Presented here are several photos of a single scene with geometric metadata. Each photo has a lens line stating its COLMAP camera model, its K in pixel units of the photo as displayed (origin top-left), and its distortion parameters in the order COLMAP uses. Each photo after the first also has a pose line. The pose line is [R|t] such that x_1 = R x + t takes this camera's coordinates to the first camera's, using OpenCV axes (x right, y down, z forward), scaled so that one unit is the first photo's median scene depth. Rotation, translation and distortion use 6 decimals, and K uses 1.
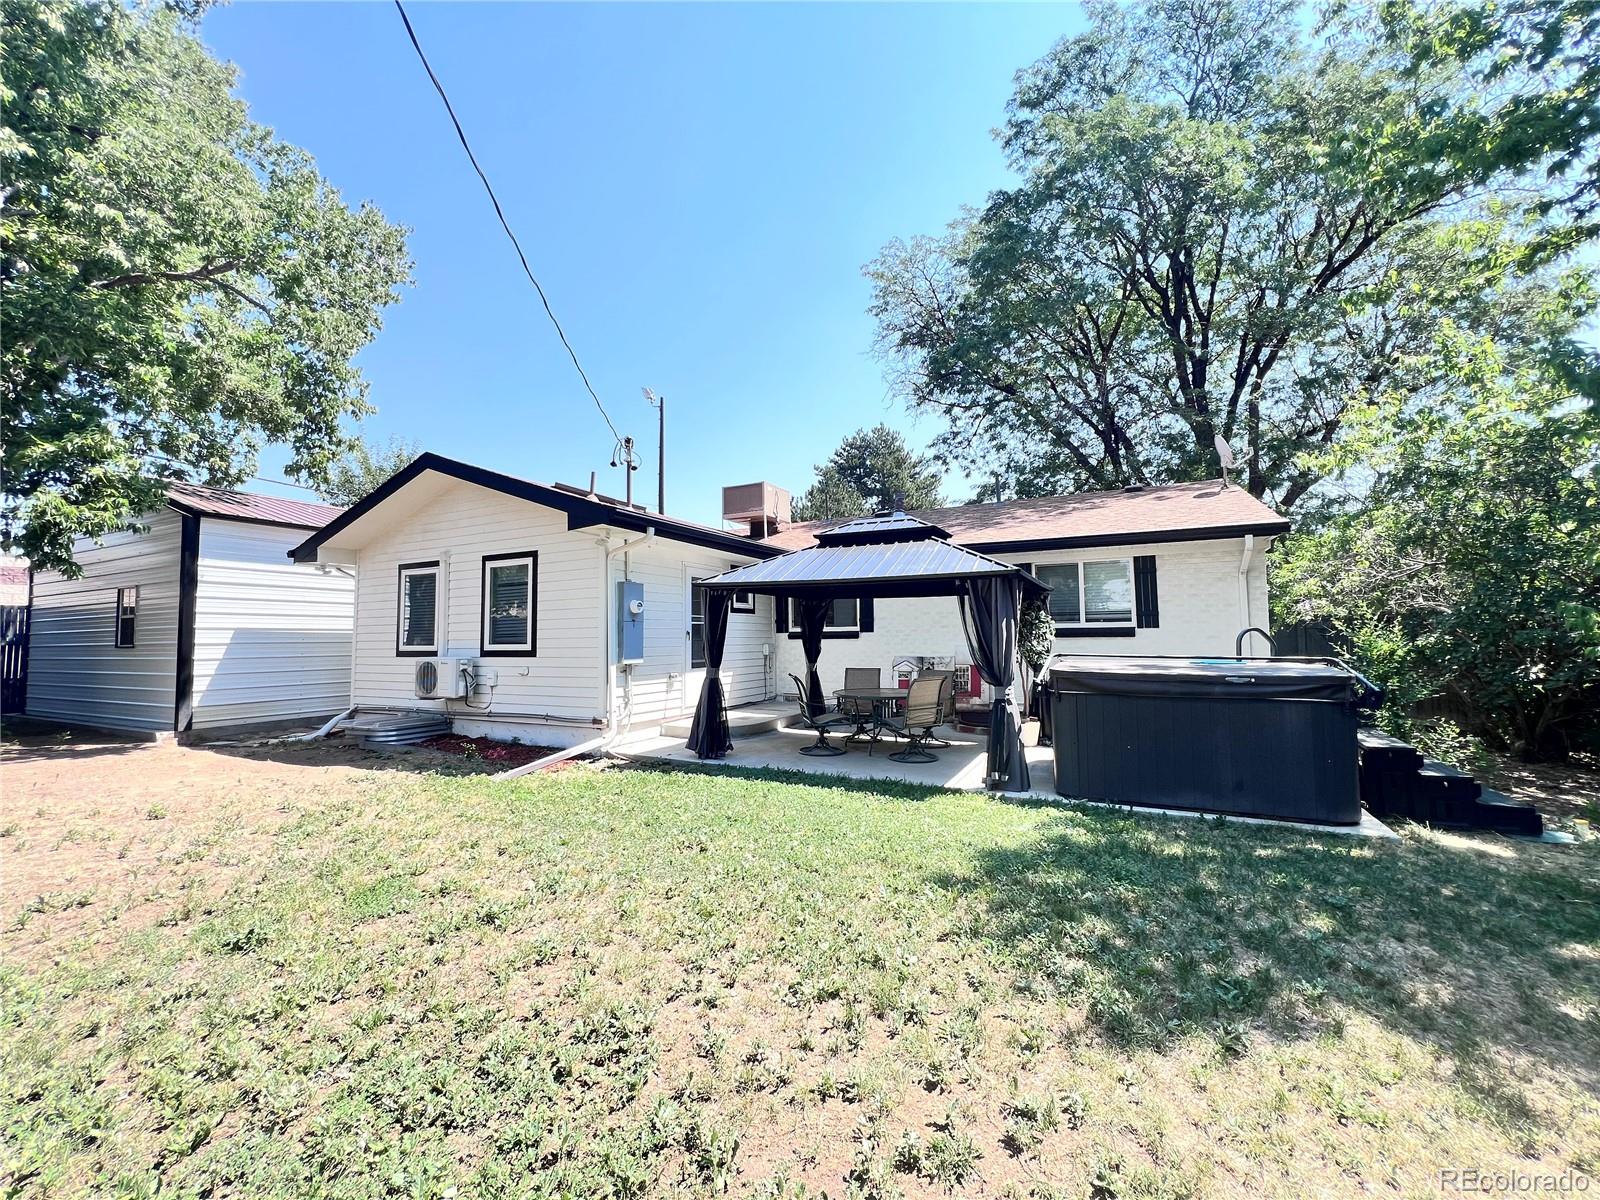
lens RADIAL K [[642.3, 0, 800.6], [0, 642.3, 598.2], [0, 0, 1]] dist [0.001474, -0.000141]
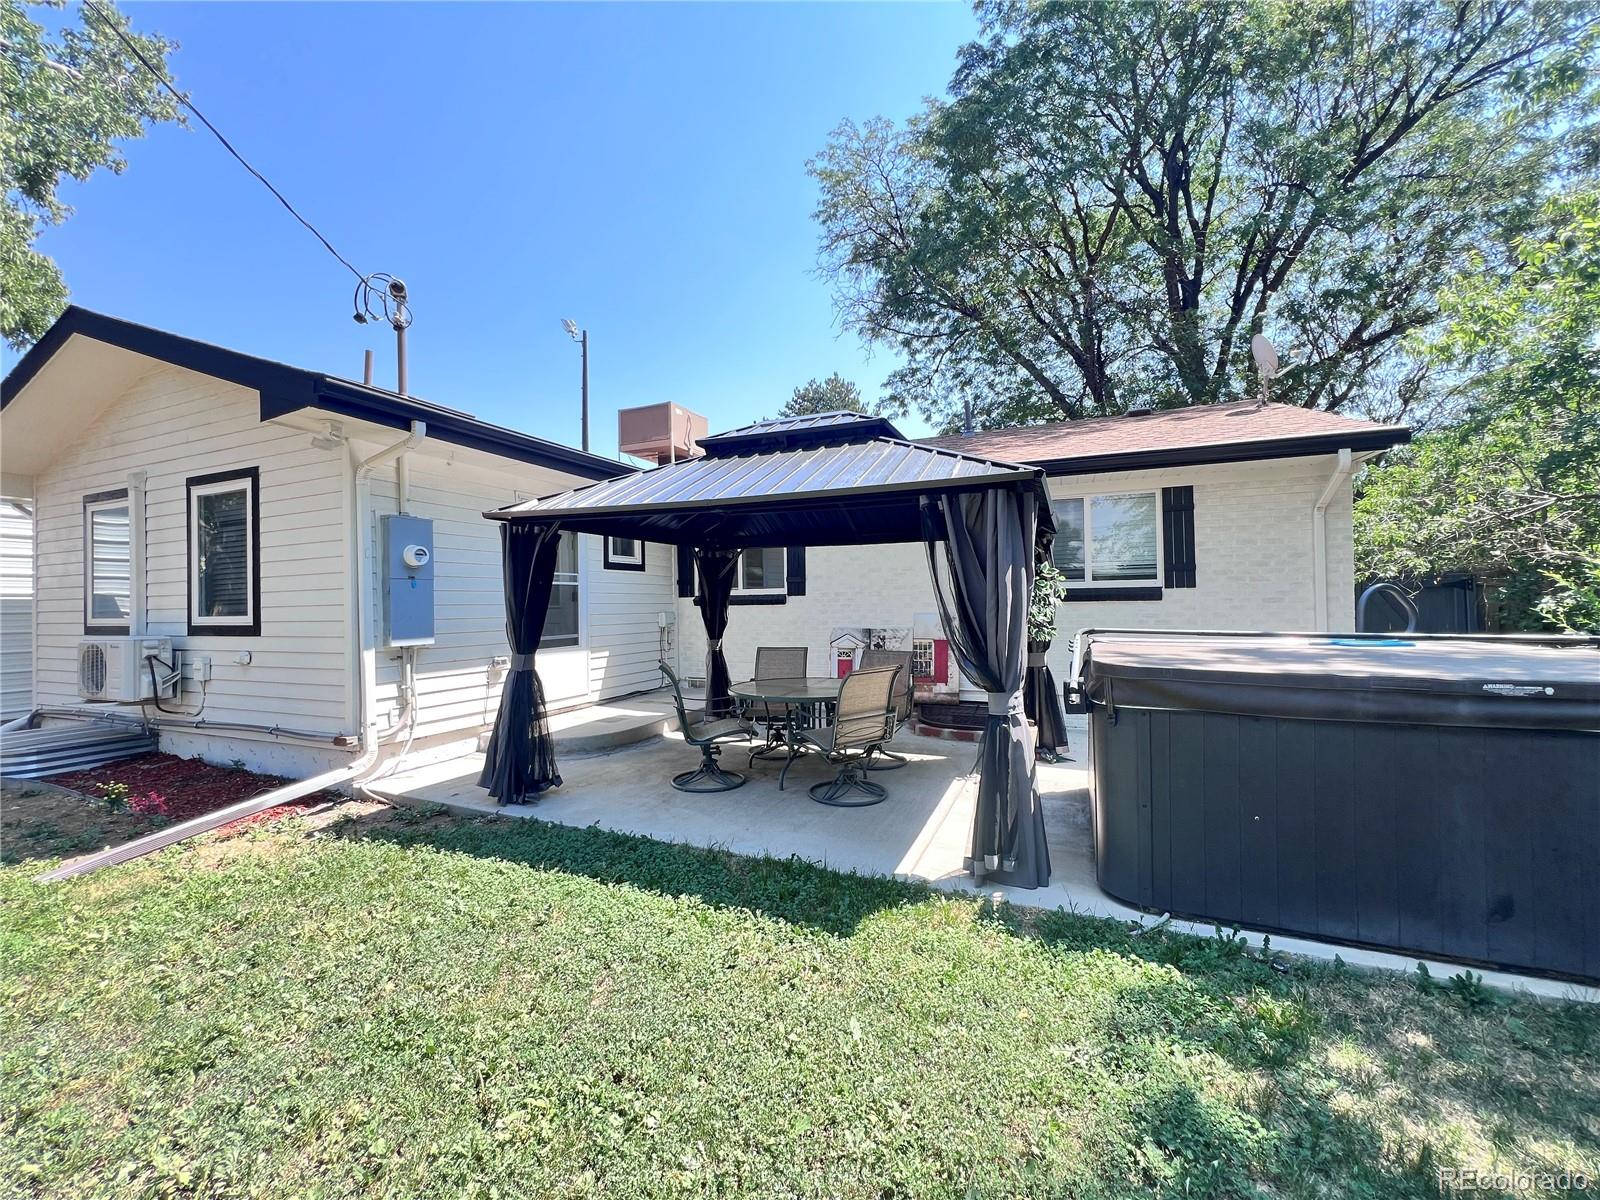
lens RADIAL K [[642.3, 0, 800.0], [0, 642.3, 602.4], [0, 0, 1]] dist [0.001474, -0.000141]
pose [[0.997871, -0.004600, 0.065051, 0.067006], [0.000656, 0.998166, 0.060525, 0.017871], [-0.065210, -0.060353, 0.996045, 0.295258]]
